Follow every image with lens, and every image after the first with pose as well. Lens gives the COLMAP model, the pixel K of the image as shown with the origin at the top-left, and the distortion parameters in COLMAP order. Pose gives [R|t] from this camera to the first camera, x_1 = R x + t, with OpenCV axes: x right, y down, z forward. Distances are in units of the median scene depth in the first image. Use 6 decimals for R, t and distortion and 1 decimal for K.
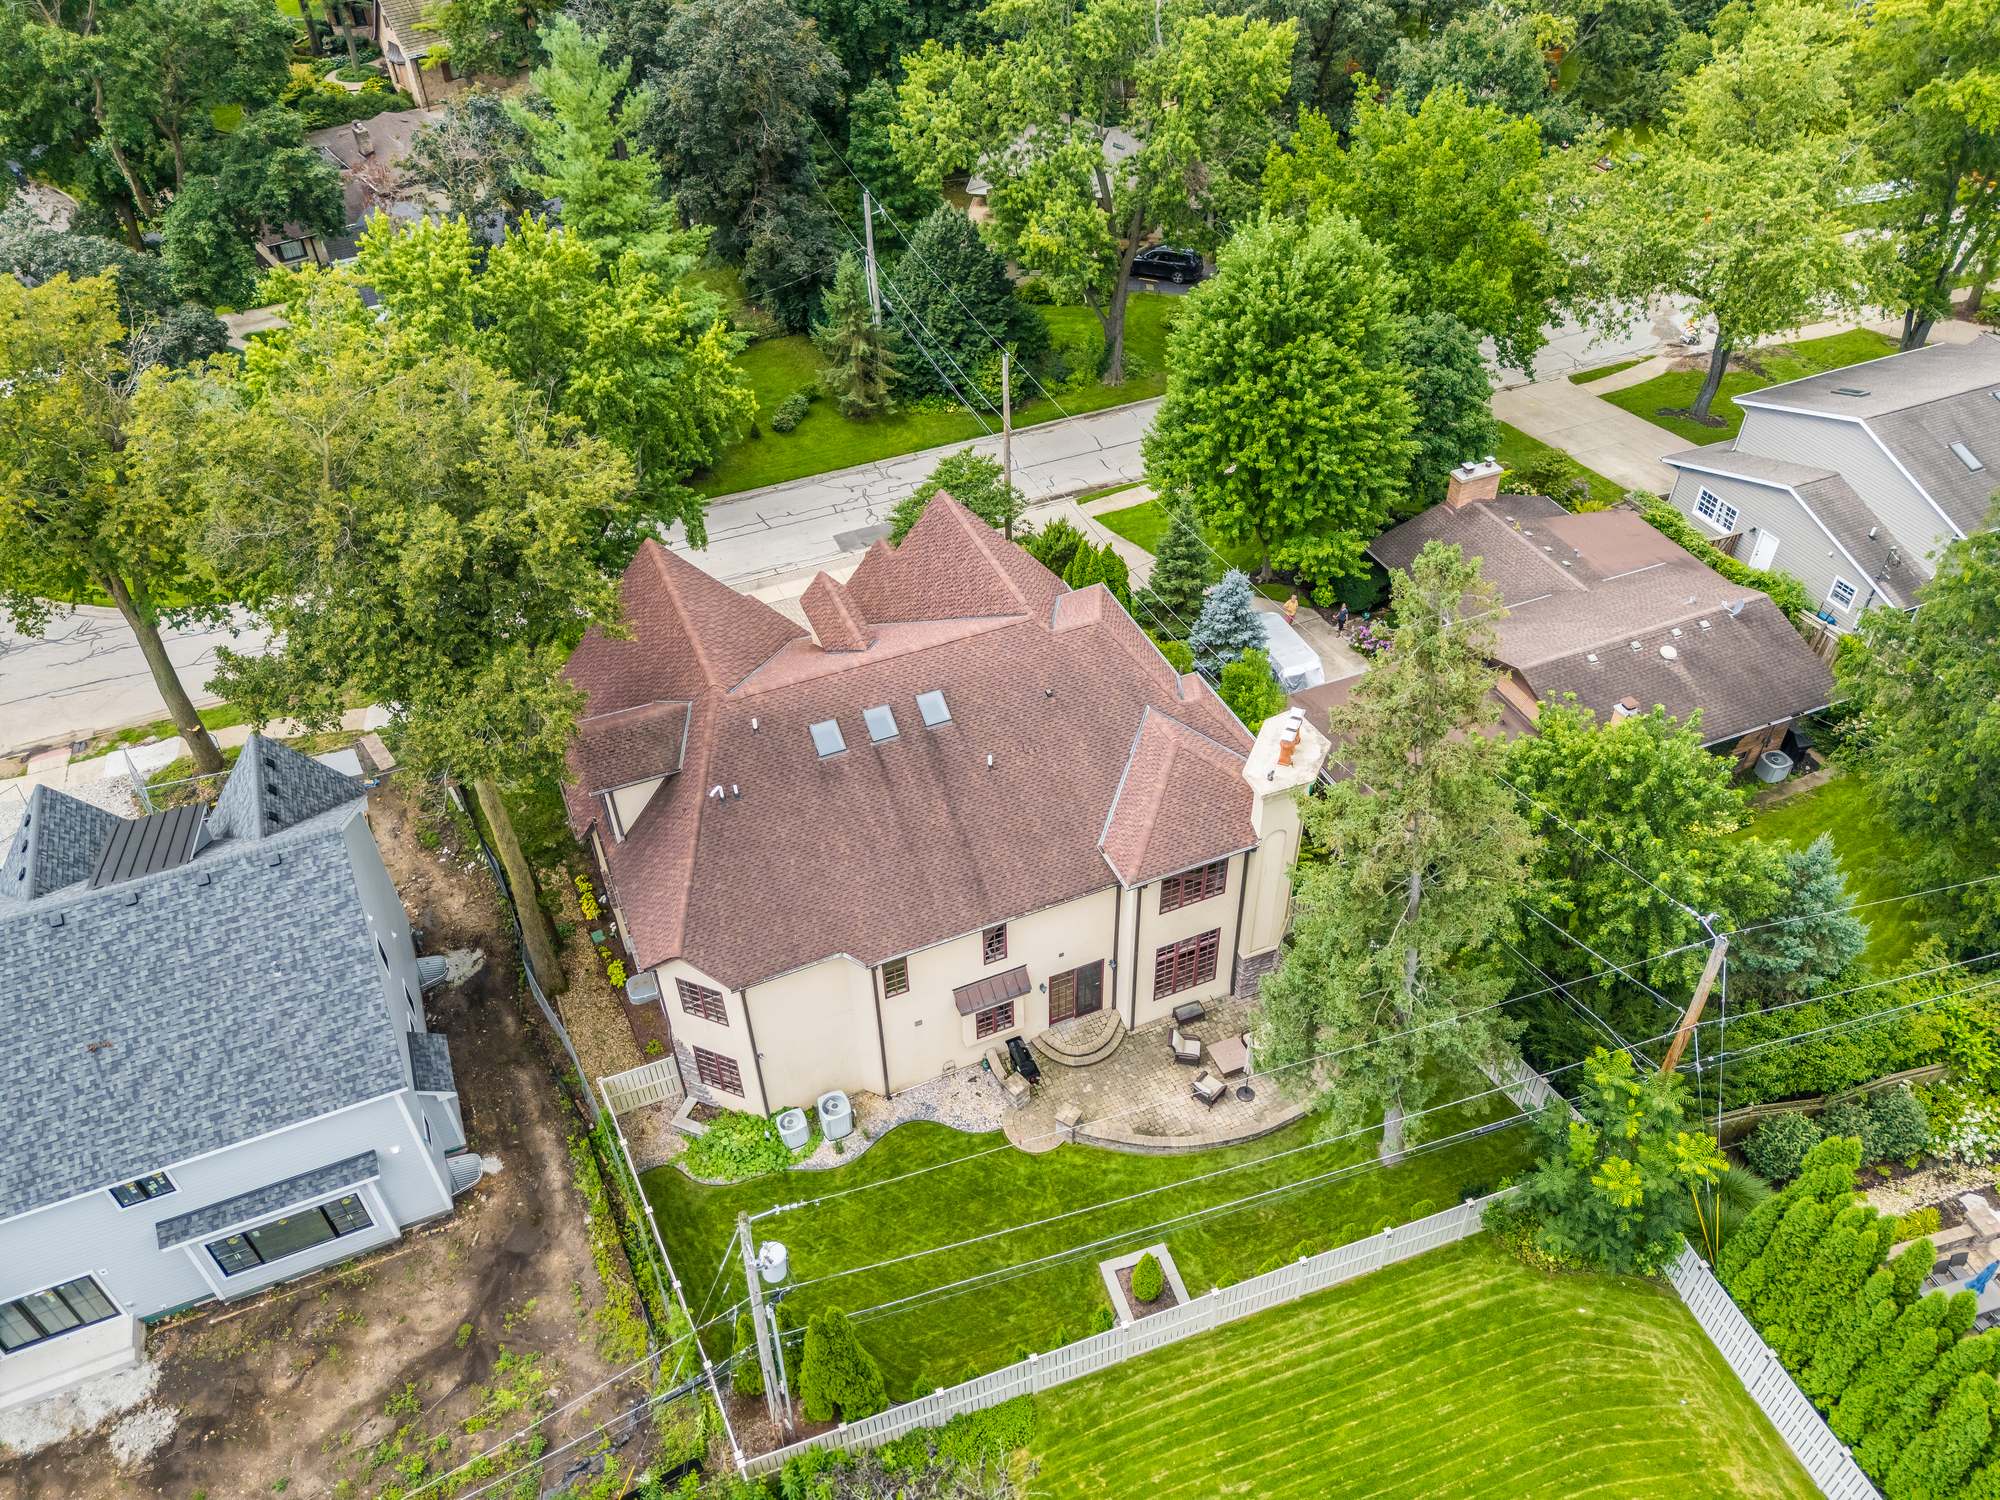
lens RADIAL K [[1460.2, 0, 998.2], [0, 1460.2, 740.0], [0, 0, 1]] dist [0.027313, -0.004790]
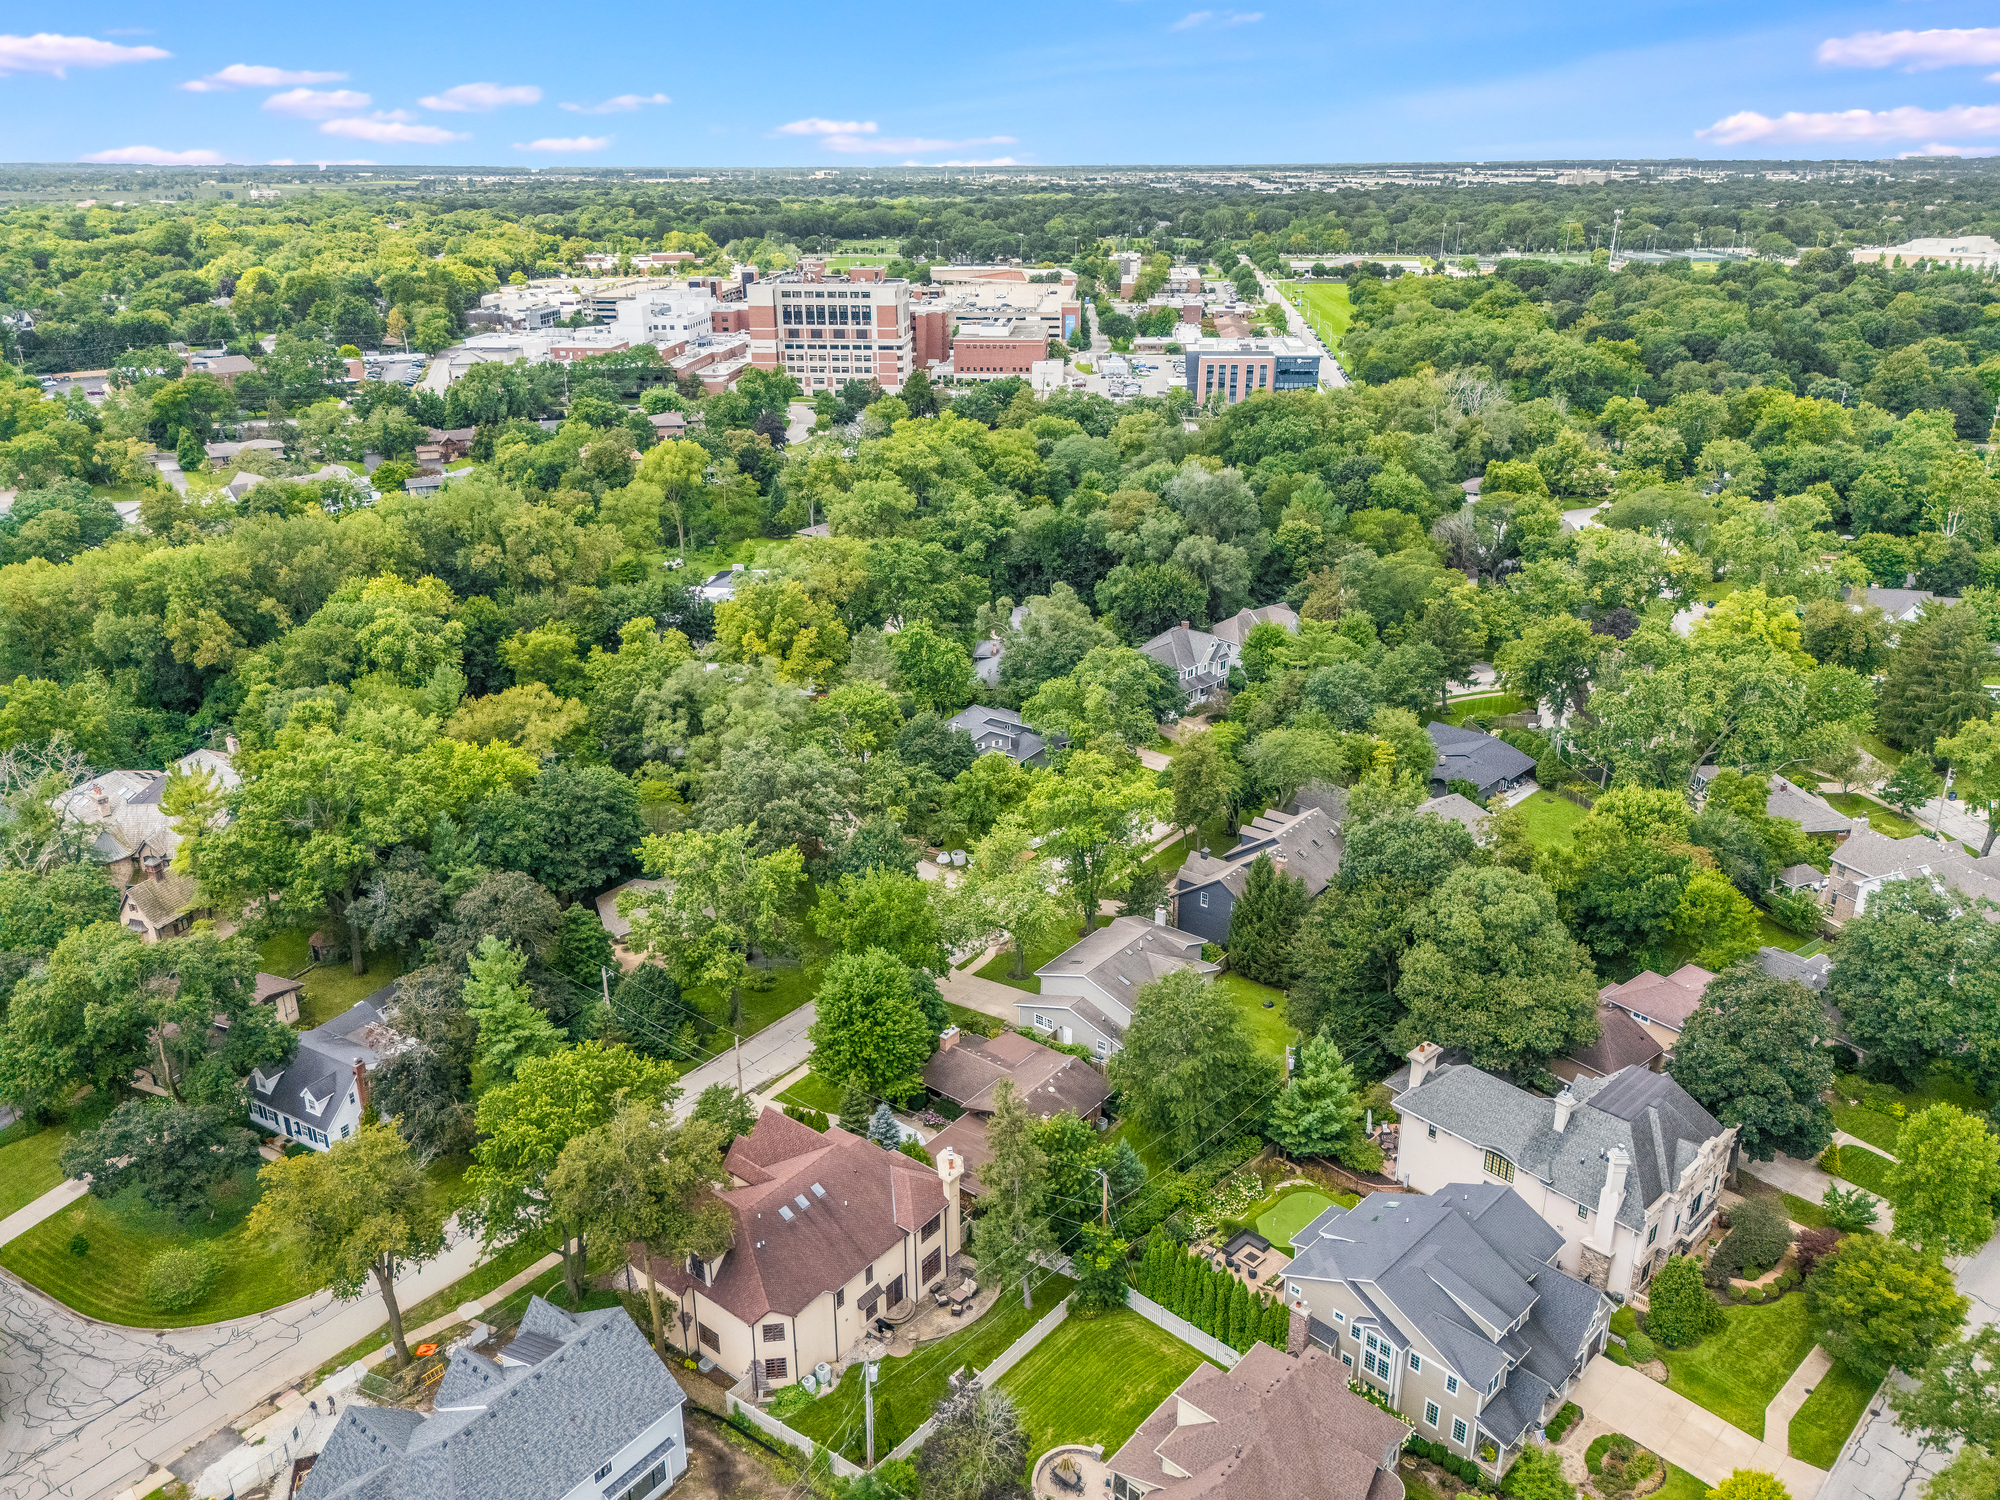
lens RADIAL K [[1460.2, 0, 1001.6], [0, 1460.2, 756.3], [0, 0, 1]] dist [0.027313, -0.004790]
pose [[0.868407, -0.154786, 0.471074, -0.808625], [0.299450, 0.920933, -0.249423, 0.013070], [-0.395220, 0.357664, 0.846095, -1.467045]]
